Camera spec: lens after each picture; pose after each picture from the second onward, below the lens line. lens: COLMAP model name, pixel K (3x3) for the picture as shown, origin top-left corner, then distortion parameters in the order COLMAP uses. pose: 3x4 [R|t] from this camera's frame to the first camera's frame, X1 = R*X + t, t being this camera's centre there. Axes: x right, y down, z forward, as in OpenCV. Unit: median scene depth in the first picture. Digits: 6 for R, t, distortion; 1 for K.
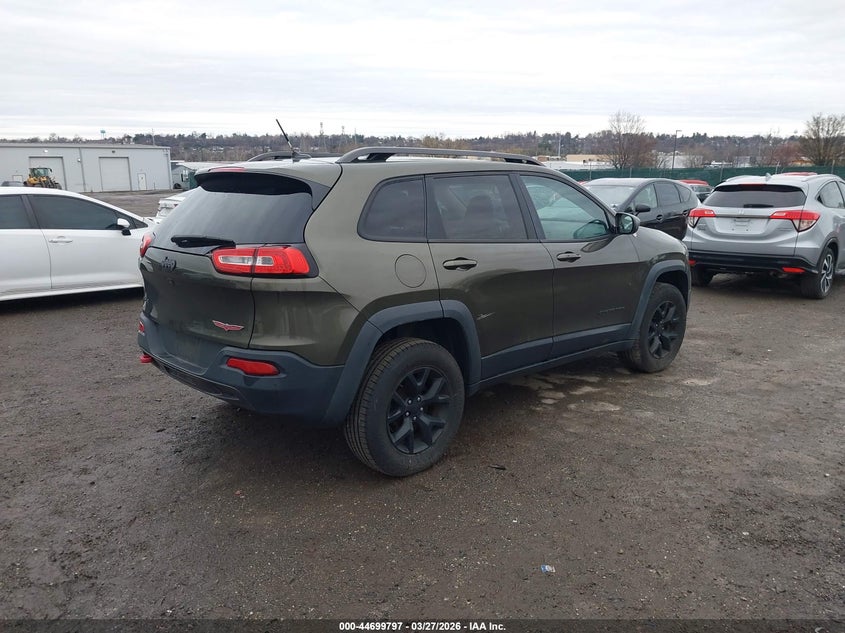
lens RADIAL K [[745.0, 0, 422.5], [0, 745.0, 316.5], [0, 0, 1]] dist [0.005084, 0.005755]
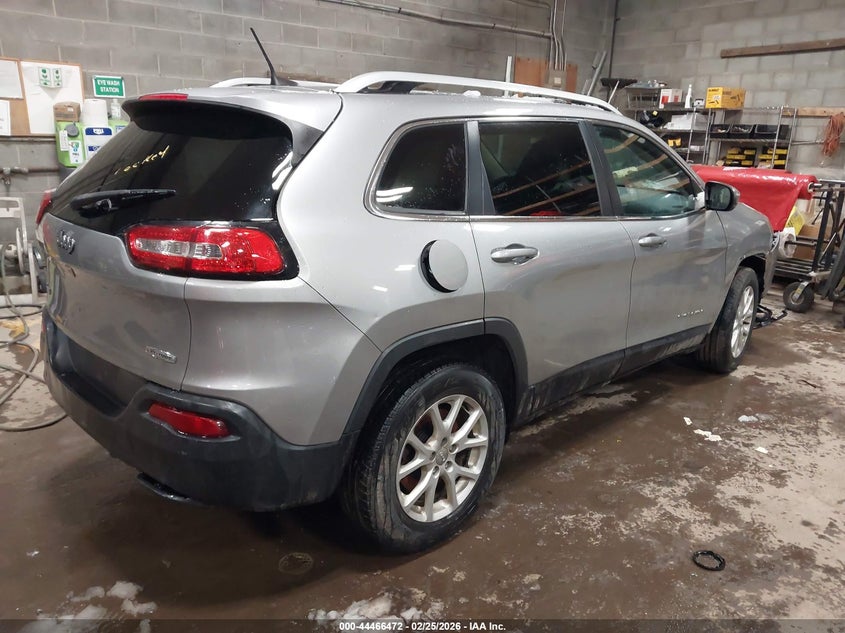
lens RADIAL K [[745.0, 0, 422.5], [0, 745.0, 316.5], [0, 0, 1]] dist [0.005084, 0.005755]
pose [[0.999044, 0.041874, -0.012573, -0.023503], [-0.041005, 0.997181, 0.062844, -0.054477], [0.015170, -0.062268, 0.997944, 0.324828]]
